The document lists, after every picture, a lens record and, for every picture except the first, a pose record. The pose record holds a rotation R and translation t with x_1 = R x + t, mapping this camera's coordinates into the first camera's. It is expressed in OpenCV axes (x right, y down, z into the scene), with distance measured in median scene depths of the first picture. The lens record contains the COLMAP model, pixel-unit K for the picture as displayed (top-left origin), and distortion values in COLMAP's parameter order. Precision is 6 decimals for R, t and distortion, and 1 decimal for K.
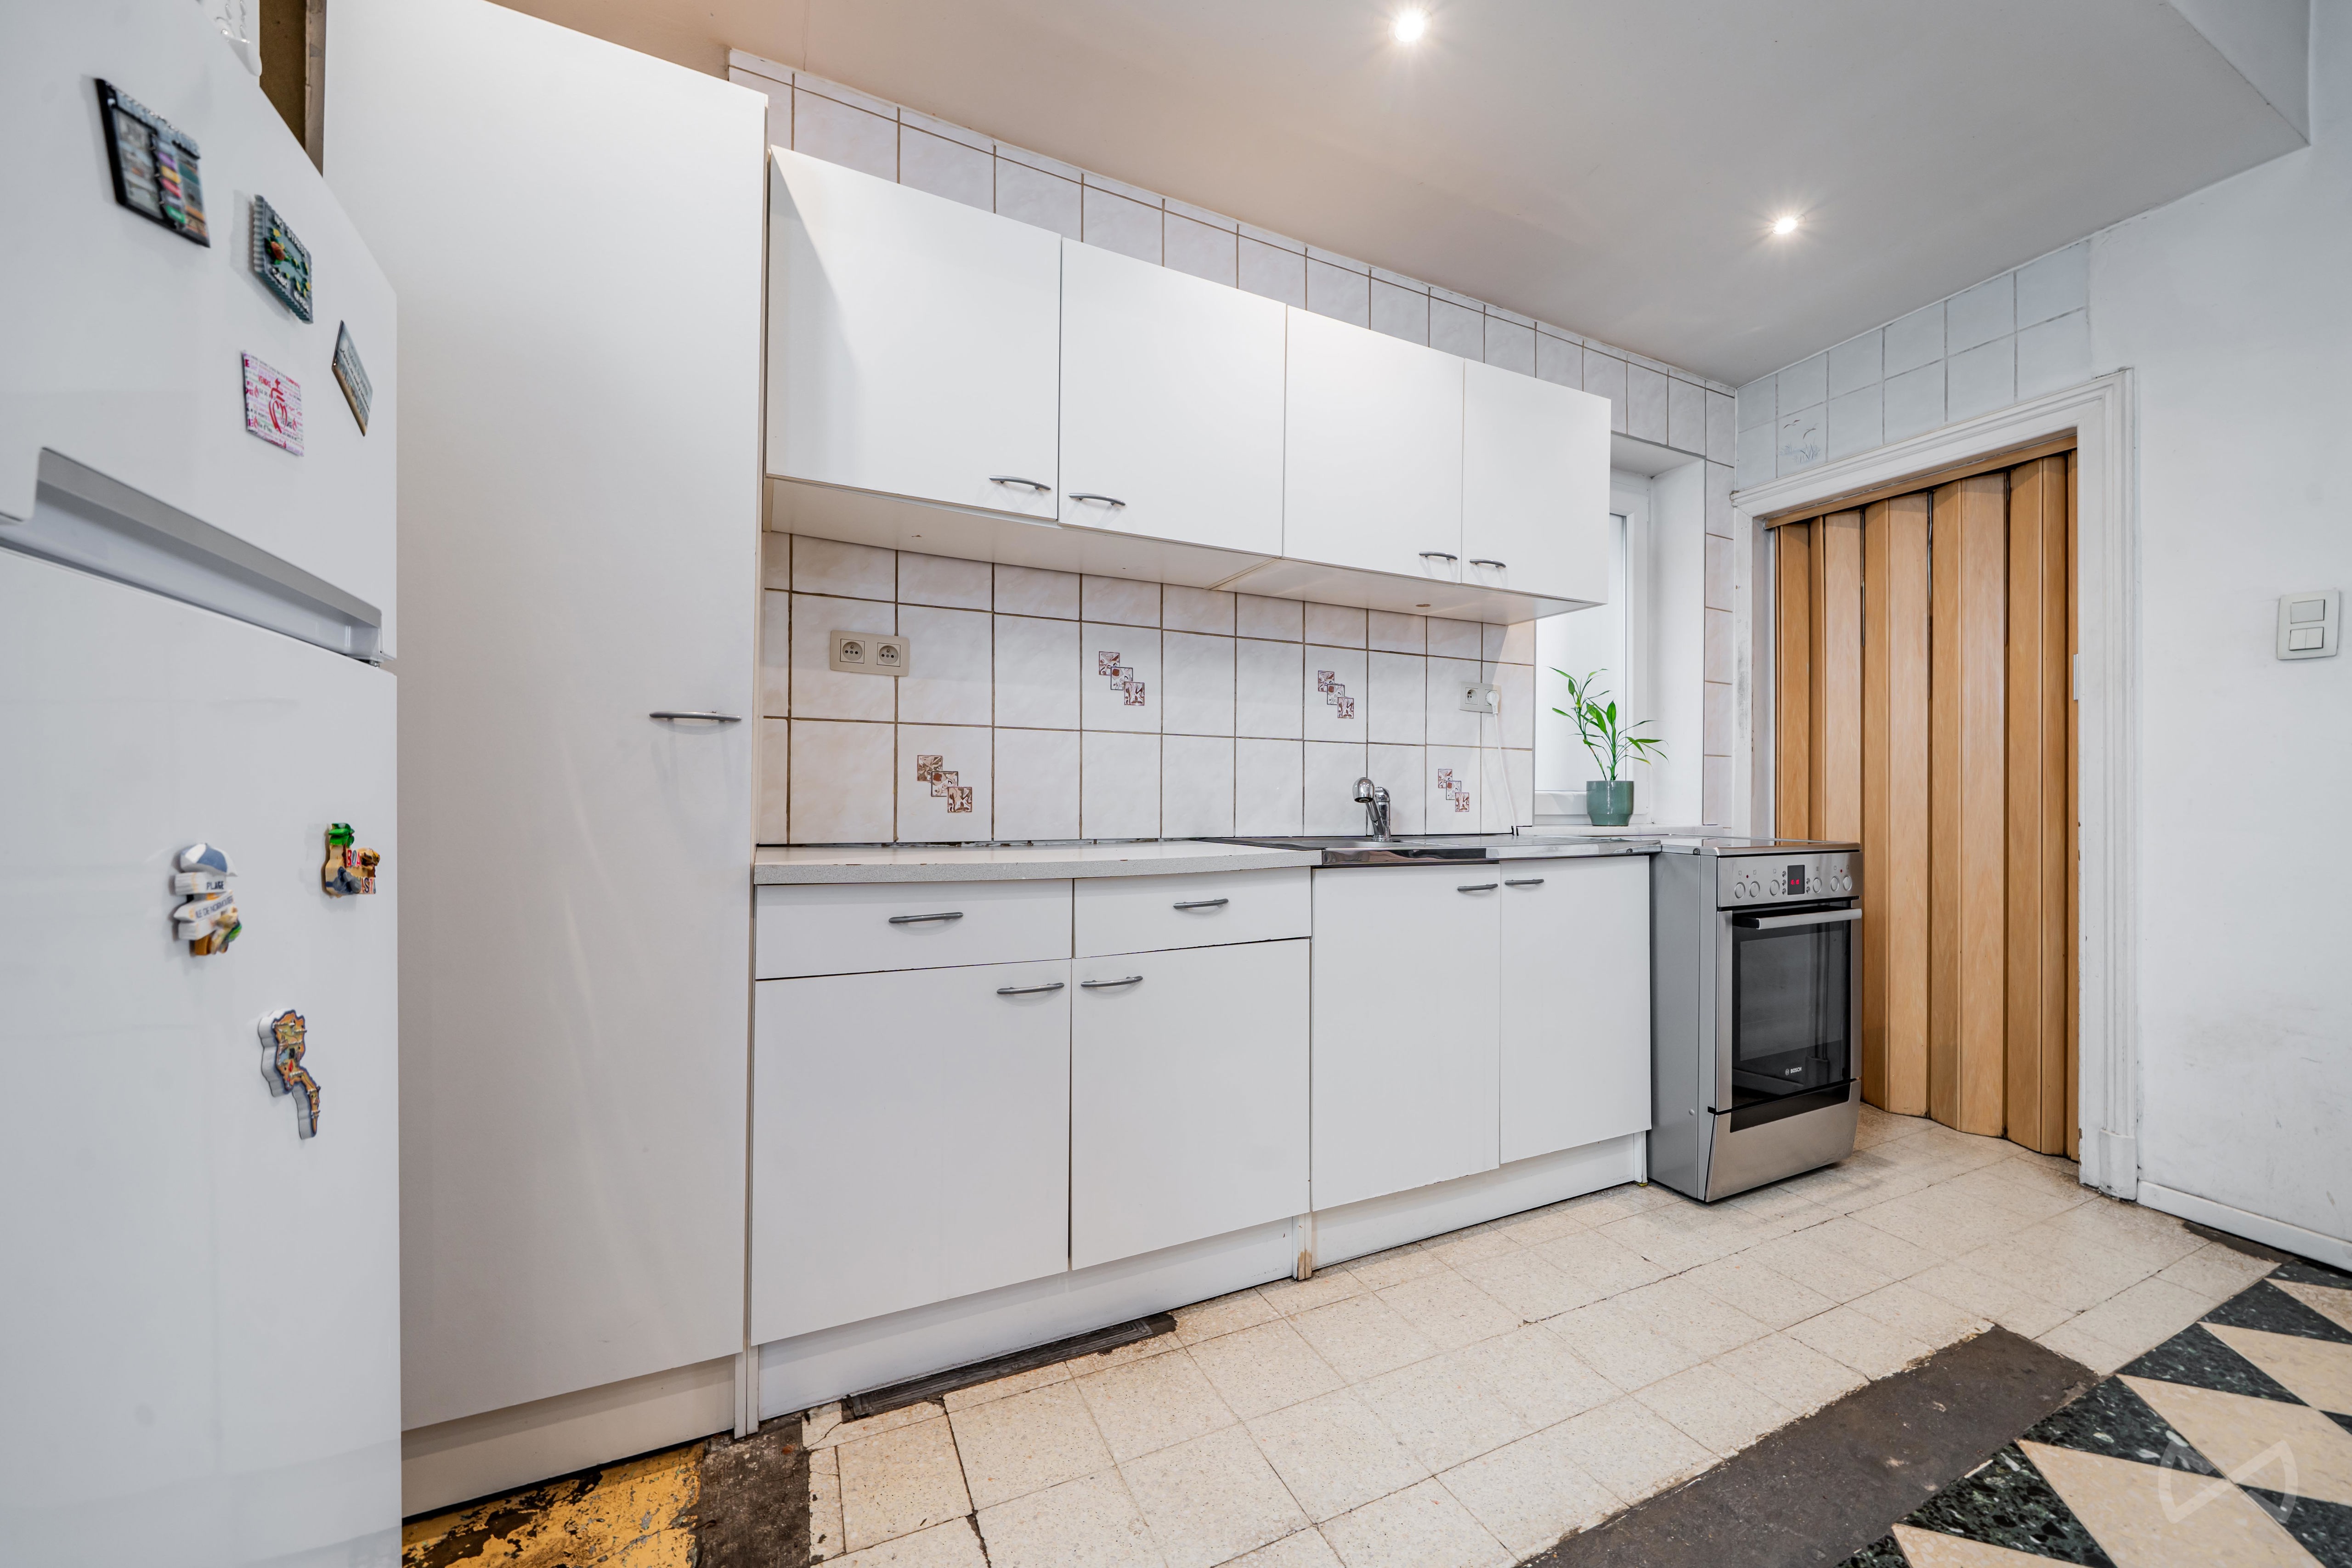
lens RADIAL K [[871.9, 0, 1181.9], [0, 871.9, 790.1], [0, 0, 1]] dist [-0.001277, -0.000095]
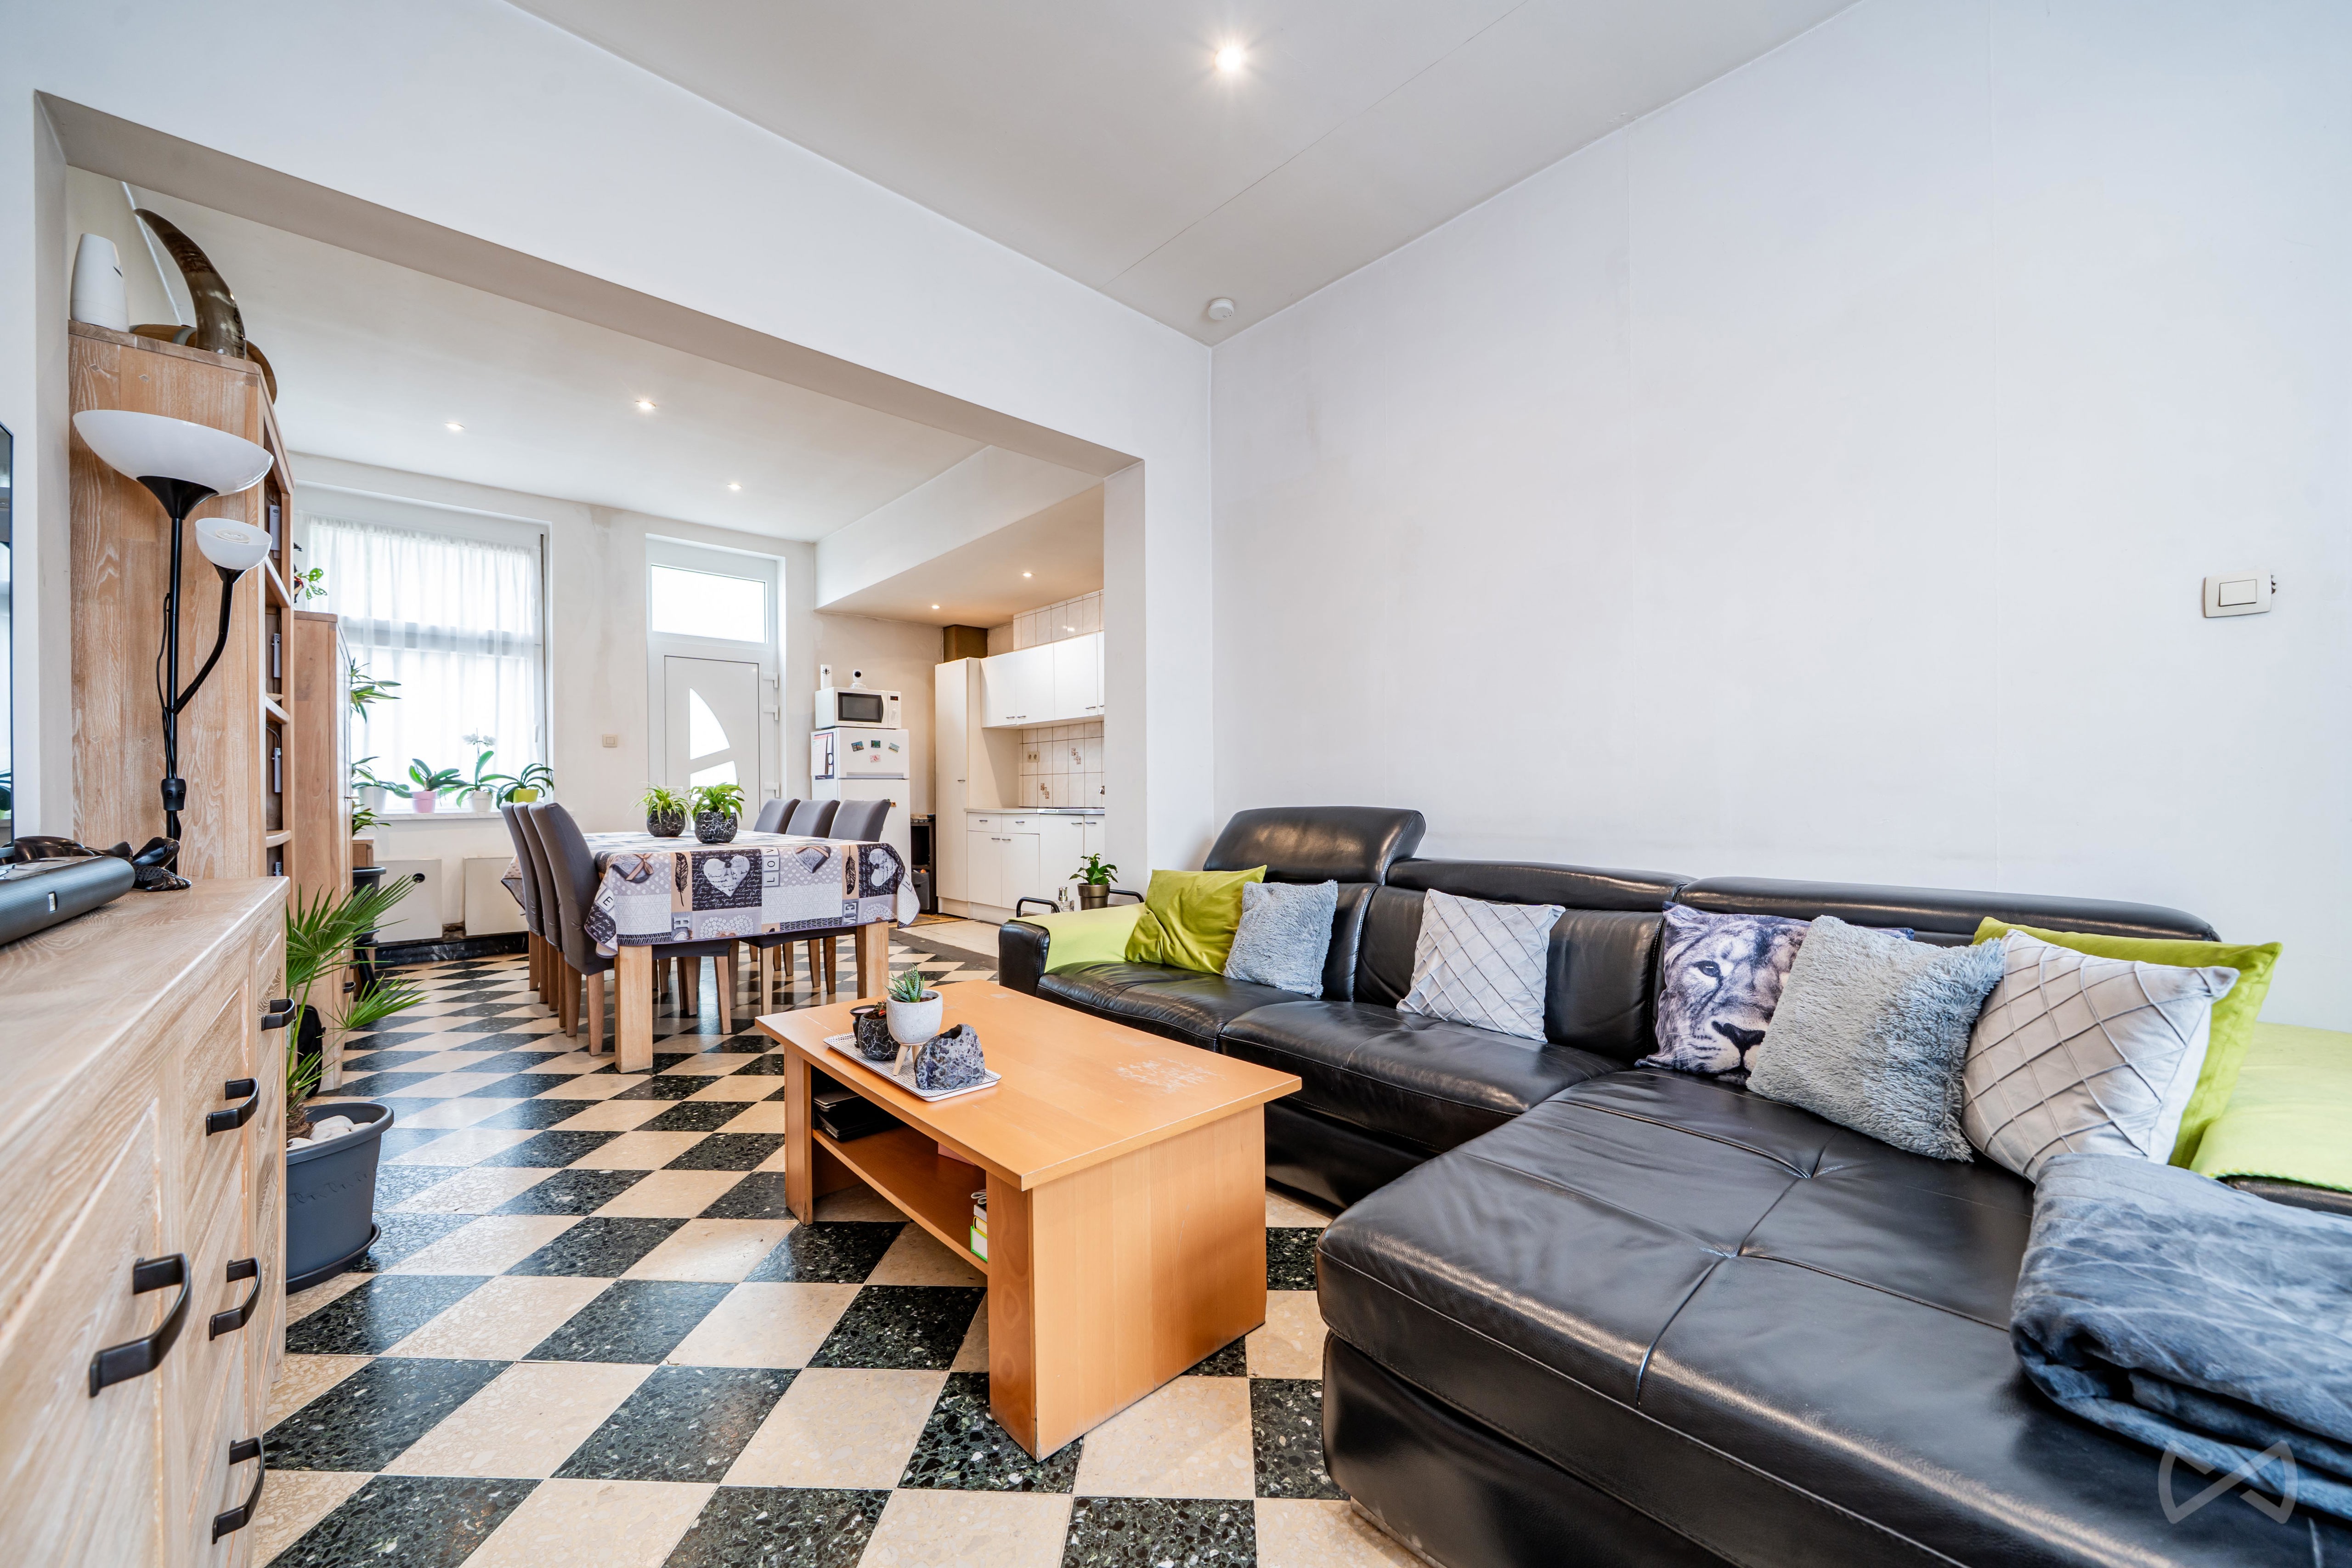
lens RADIAL K [[871.9, 0, 1174.3], [0, 871.9, 794.3], [0, 0, 1]] dist [-0.001277, -0.000095]
pose [[0.278691, -0.012191, -0.960303, 3.330943], [0.013089, 0.999875, -0.008894, 0.046318], [0.960292, -0.010090, 0.278816, 0.510237]]
